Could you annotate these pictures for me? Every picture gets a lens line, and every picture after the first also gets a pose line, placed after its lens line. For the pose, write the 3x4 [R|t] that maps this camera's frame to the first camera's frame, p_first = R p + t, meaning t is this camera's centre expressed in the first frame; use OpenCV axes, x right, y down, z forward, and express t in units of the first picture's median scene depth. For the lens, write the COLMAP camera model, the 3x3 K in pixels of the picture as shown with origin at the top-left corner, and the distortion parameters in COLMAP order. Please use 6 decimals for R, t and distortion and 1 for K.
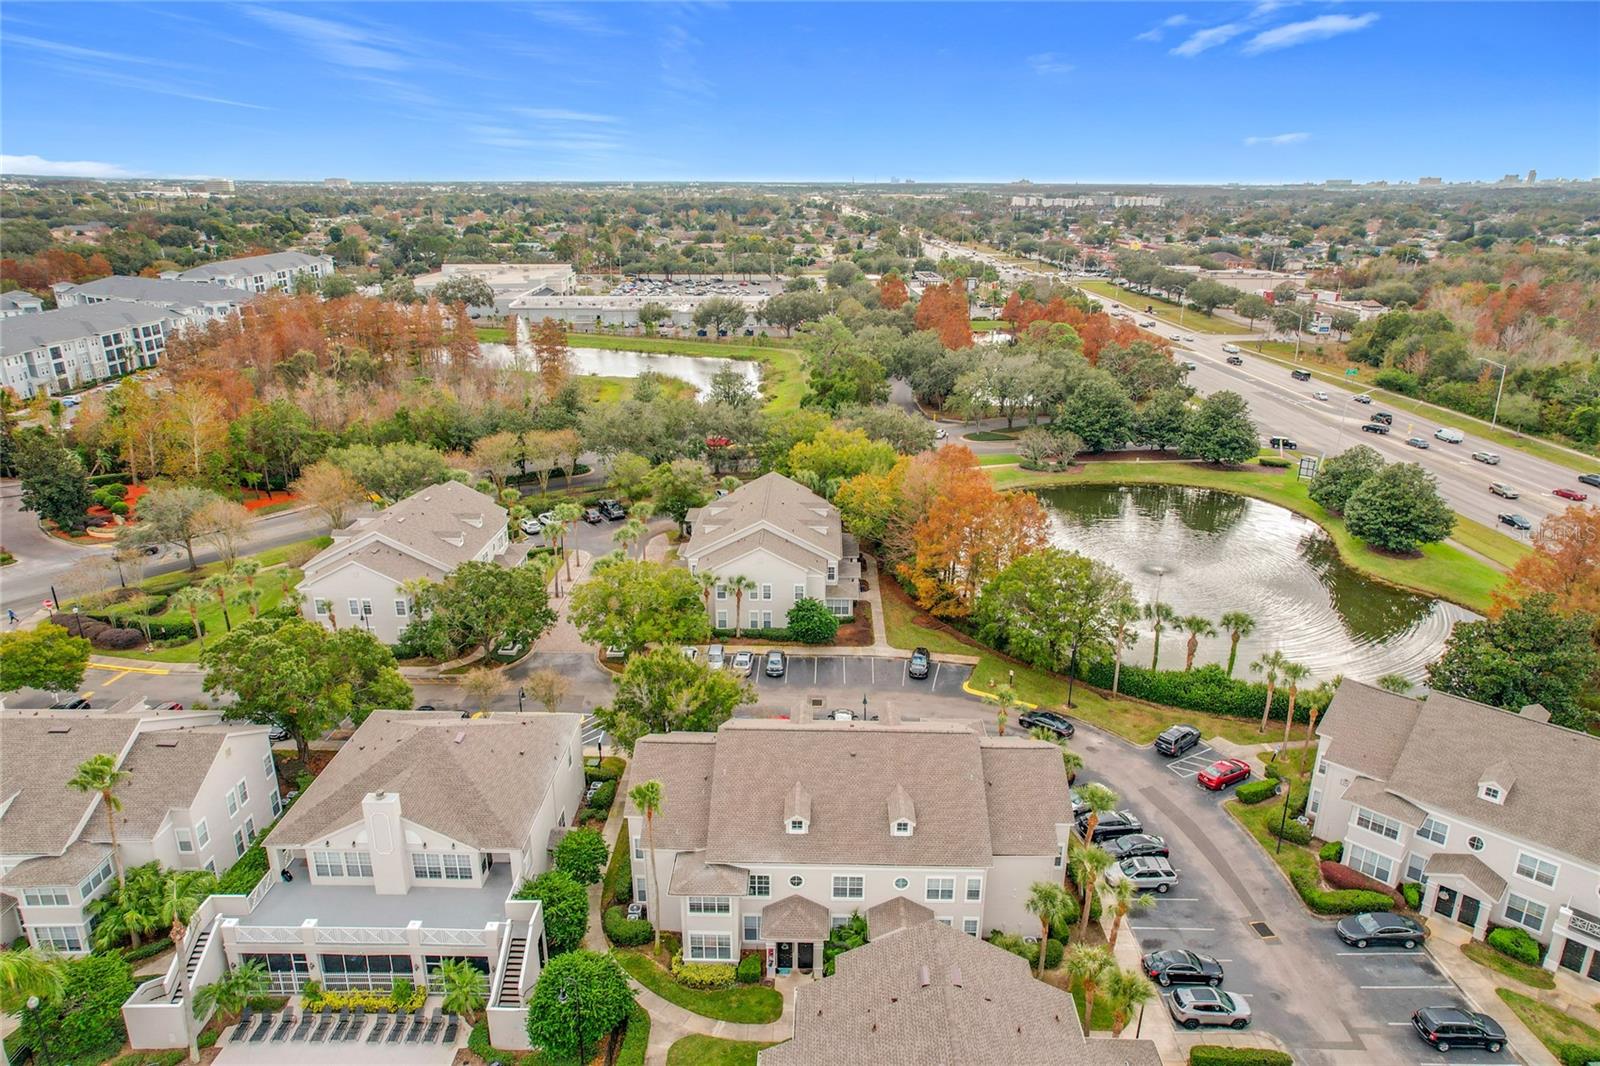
lens RADIAL K [[1009.6, 0, 798.3], [0, 1009.6, 555.3], [0, 0, 1]] dist [-0.030225, 0.052521]
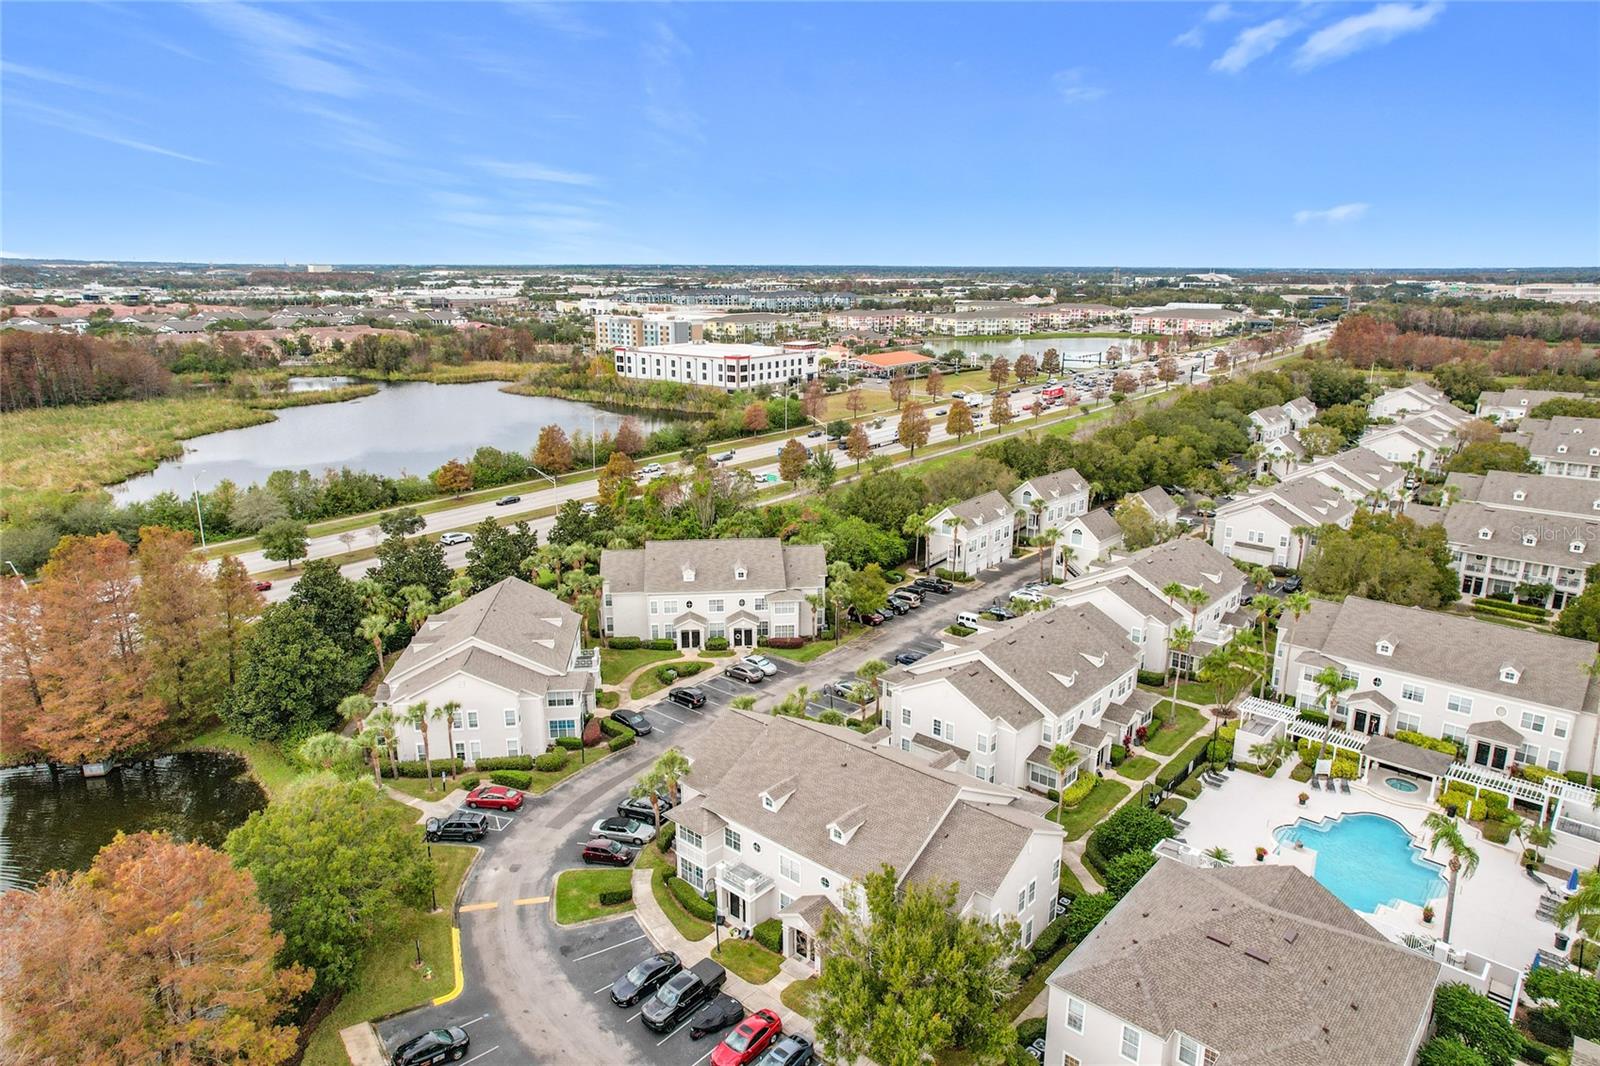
lens RADIAL K [[1009.6, 0, 811.8], [0, 1009.6, 541.6], [0, 0, 1]] dist [-0.030225, 0.052521]
pose [[-0.772969, -0.177349, 0.609152, -0.354390], [0.211946, 0.832793, 0.511404, -0.390248], [-0.597995, 0.524407, -0.606135, 1.034687]]
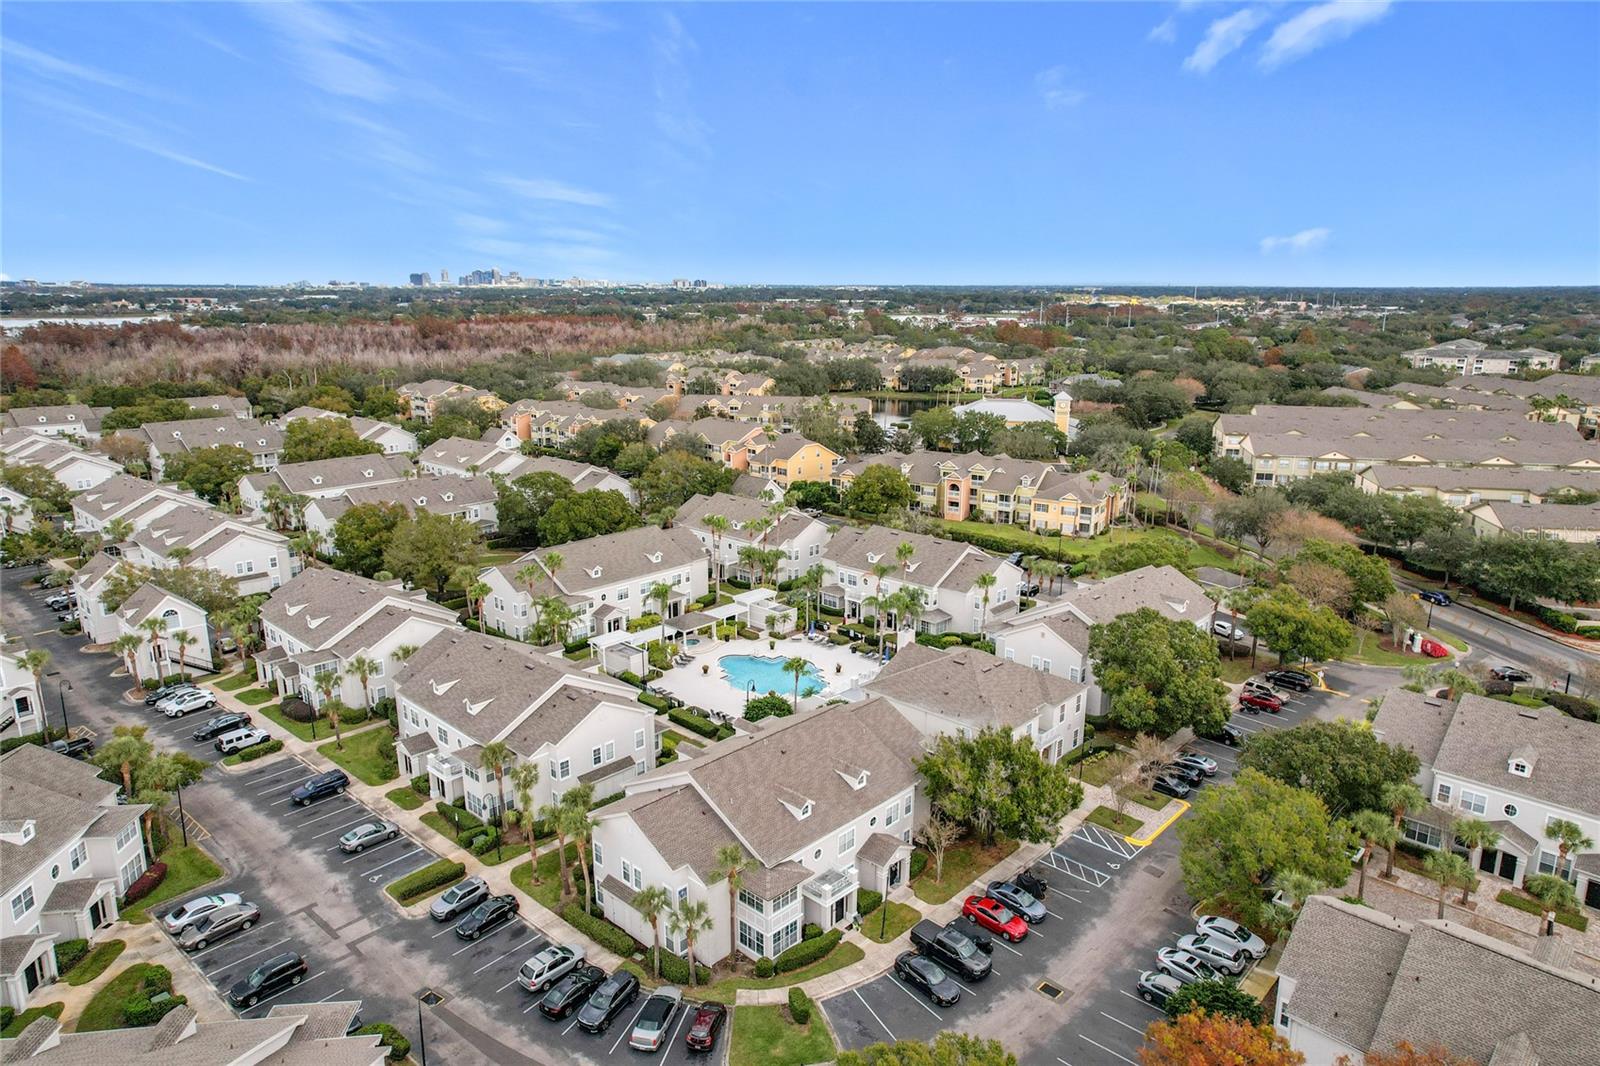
lens RADIAL K [[1009.6, 0, 799.4], [0, 1009.6, 521.9], [0, 0, 1]] dist [-0.030225, 0.052521]
pose [[-0.669962, 0.163982, -0.724059, 0.559562], [-0.263829, 0.859047, 0.438671, -0.380275], [0.693935, 0.484920, -0.532266, 1.004072]]
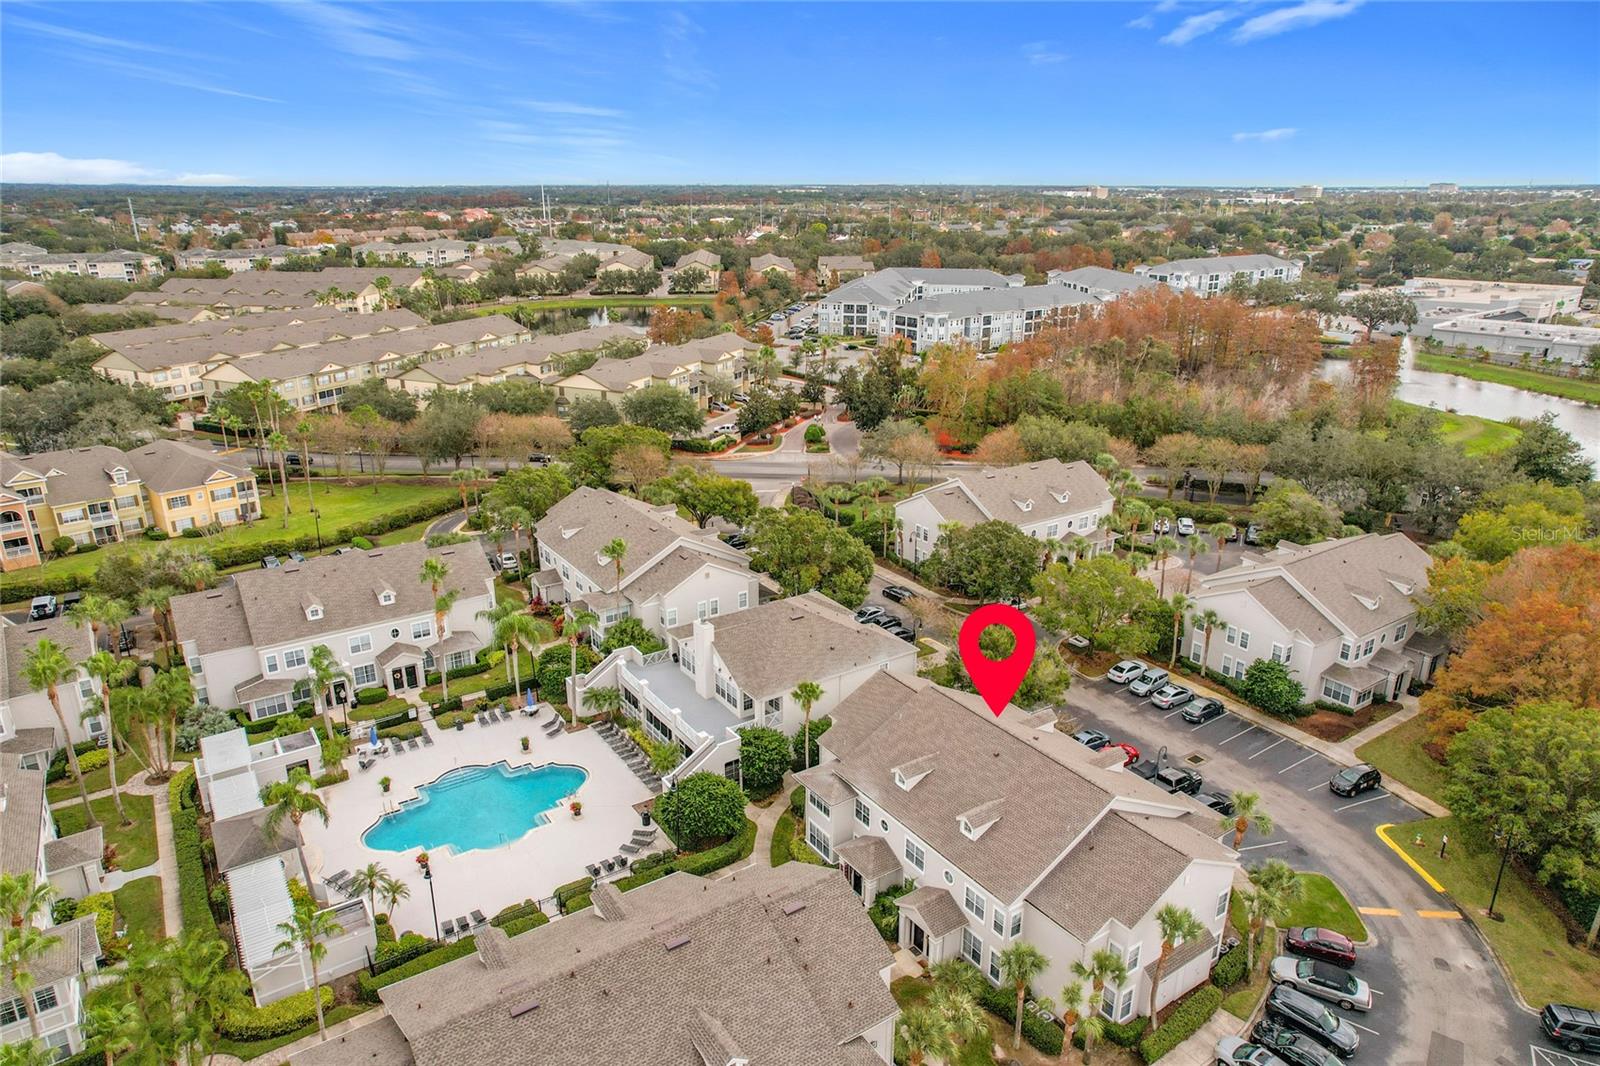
lens RADIAL K [[1009.6, 0, 798.6], [0, 1009.6, 543.1], [0, 0, 1]] dist [-0.030225, 0.052521]
pose [[0.571755, 0.270565, -0.774526, 0.426311], [-0.280923, 0.951552, 0.125028, -0.048335], [0.770830, 0.146096, 0.620063, 0.120274]]
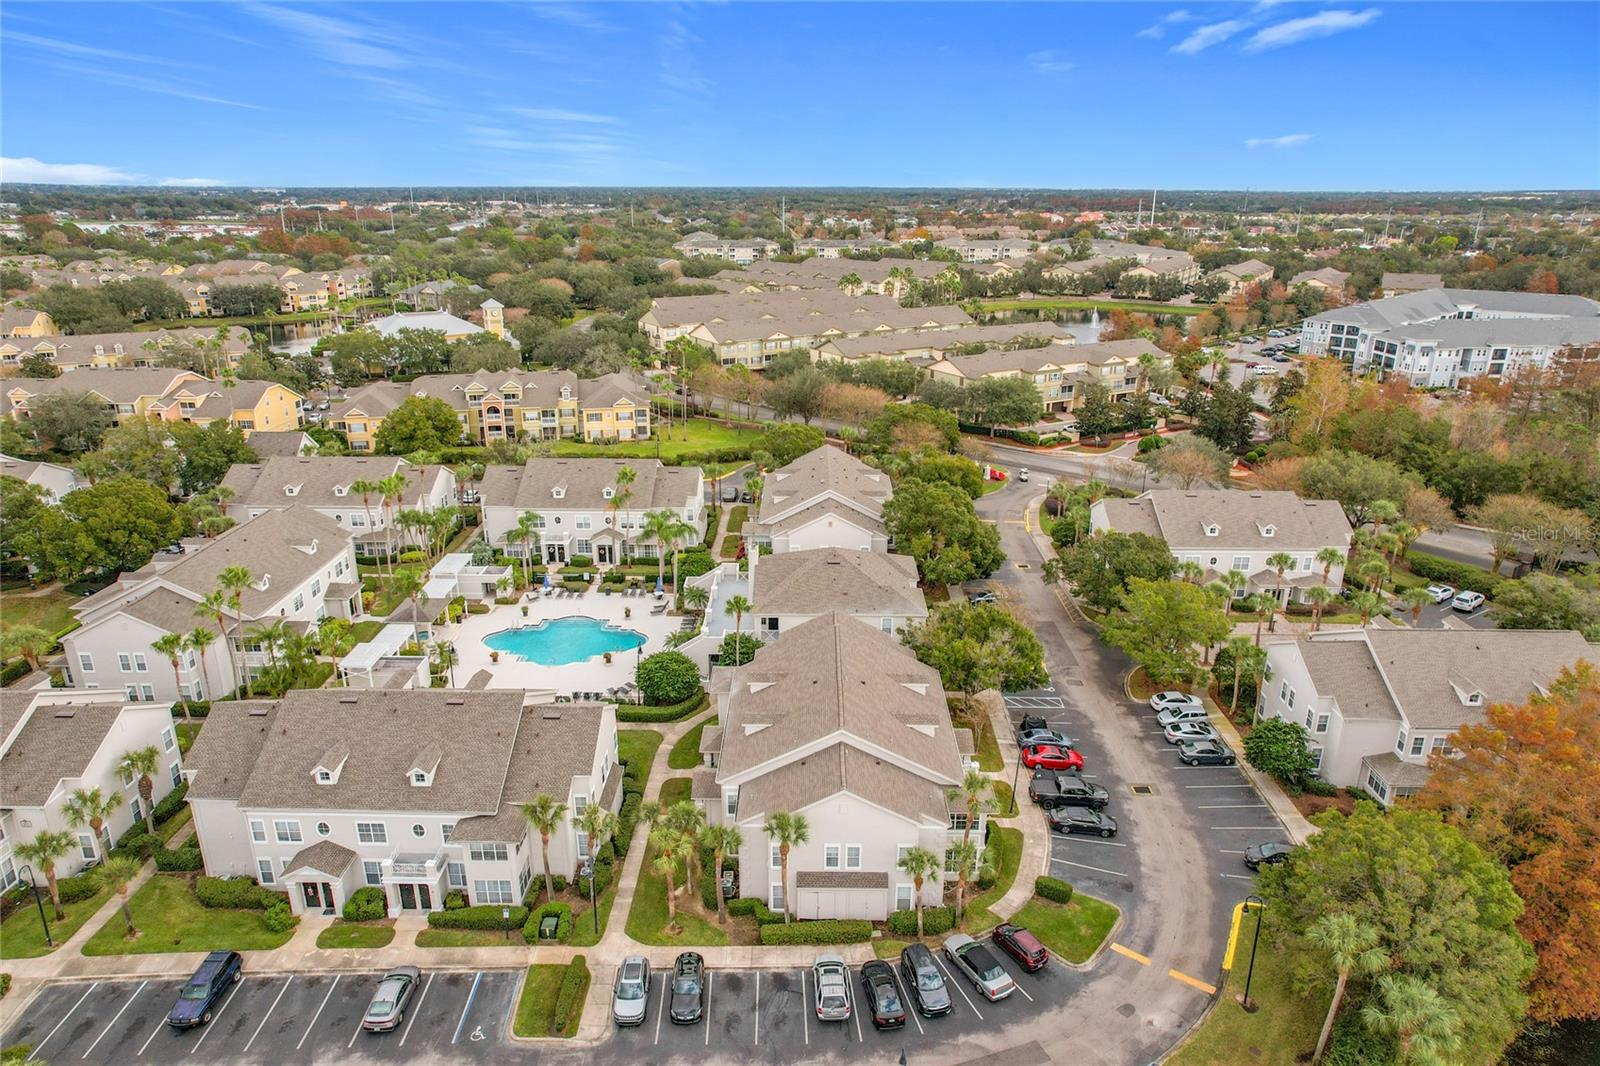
lens RADIAL K [[1009.6, 0, 799.2], [0, 1009.6, 534.8], [0, 0, 1]] dist [-0.030225, 0.052521]
pose [[0.010312, 0.322192, -0.946618, 0.700353], [-0.351014, 0.887592, 0.298278, -0.186304], [0.936314, 0.329200, 0.122247, 0.500054]]
